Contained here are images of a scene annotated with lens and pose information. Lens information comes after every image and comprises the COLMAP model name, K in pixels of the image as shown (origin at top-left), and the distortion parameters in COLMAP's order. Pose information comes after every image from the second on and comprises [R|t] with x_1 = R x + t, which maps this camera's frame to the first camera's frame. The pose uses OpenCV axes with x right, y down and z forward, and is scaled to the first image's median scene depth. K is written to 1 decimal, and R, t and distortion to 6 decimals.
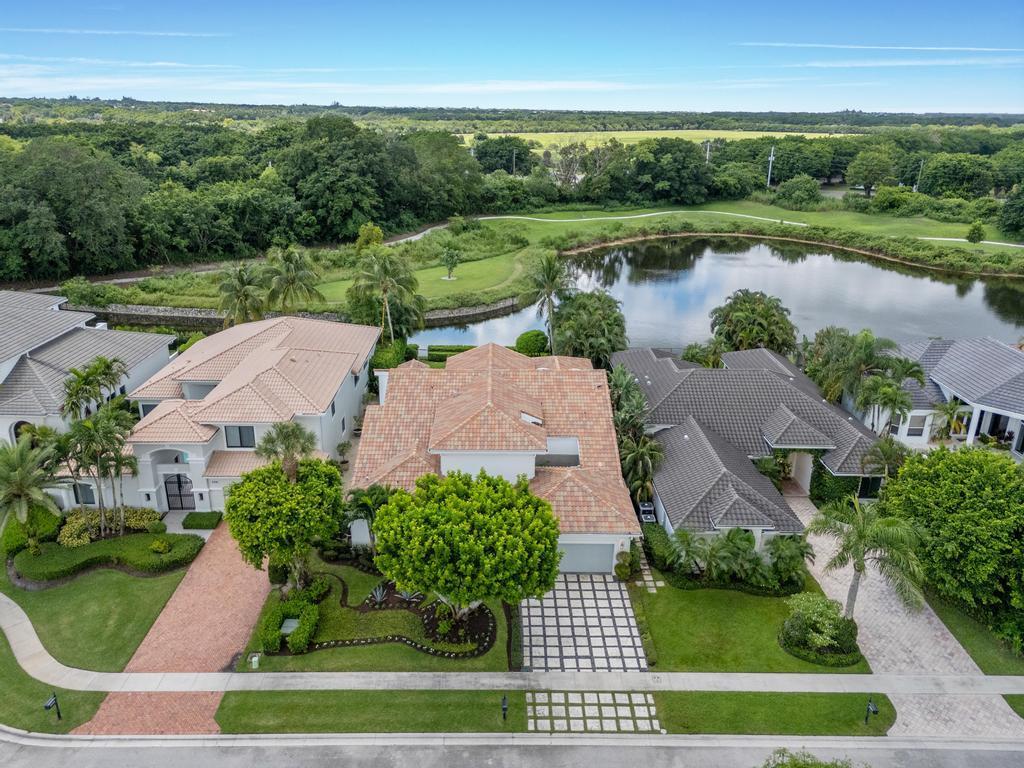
lens RADIAL K [[747.2, 0, 508.8], [0, 747.2, 386.0], [0, 0, 1]] dist [0.076909, -0.067135]
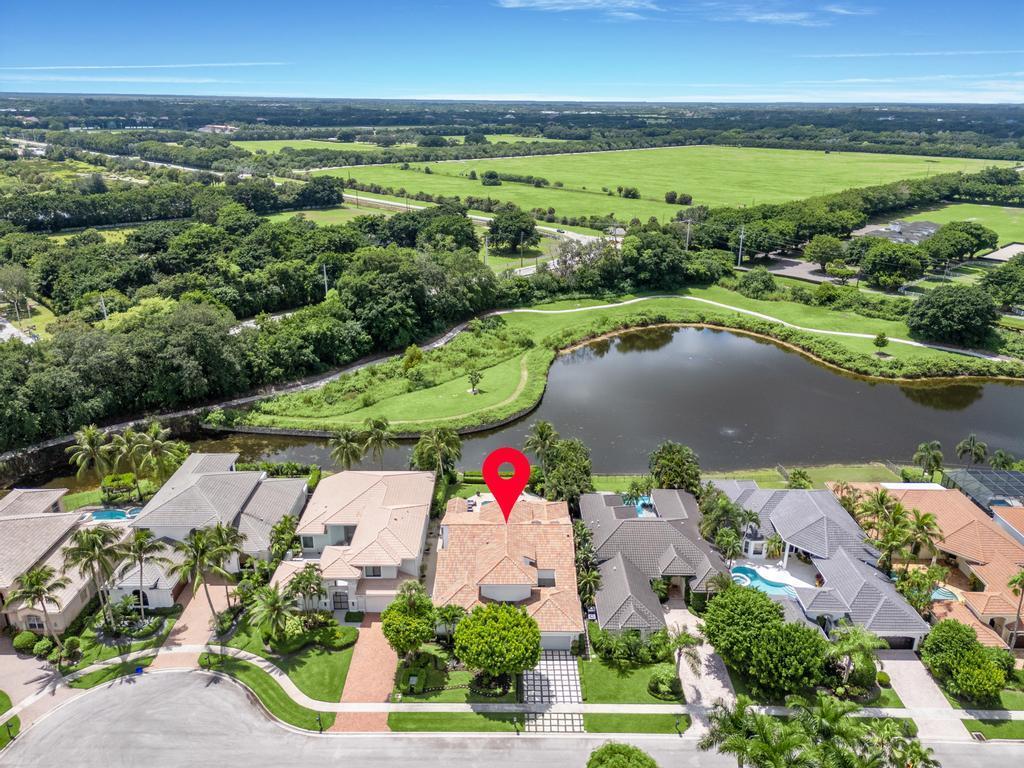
lens RADIAL K [[747.2, 0, 508.8], [0, 747.2, 386.0], [0, 0, 1]] dist [0.076909, -0.067135]
pose [[0.999927, -0.001312, -0.011971, 0.002732], [0.001423, 0.999956, 0.009276, -0.411450], [0.011959, -0.009292, 0.999885, -0.862889]]
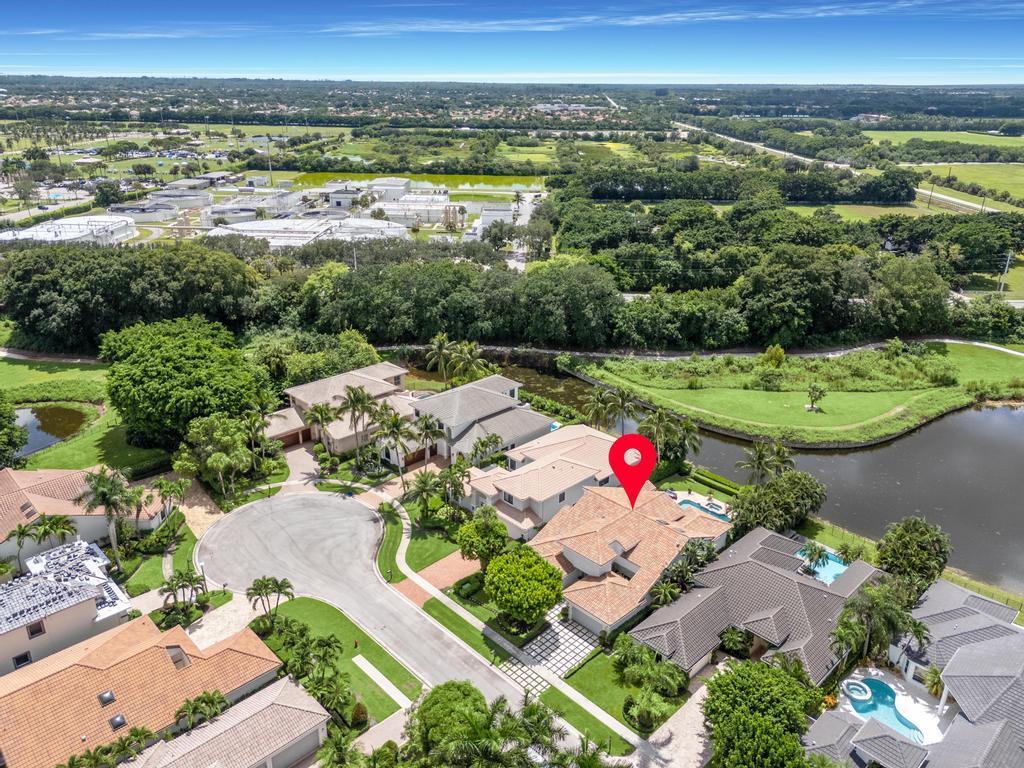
lens RADIAL K [[747.2, 0, 508.8], [0, 747.2, 386.0], [0, 0, 1]] dist [0.076909, -0.067135]
pose [[0.684396, 0.266196, -0.678779, 1.012013], [-0.253176, 0.959806, 0.121134, -0.500521], [0.683742, 0.088947, 0.724282, -0.574105]]
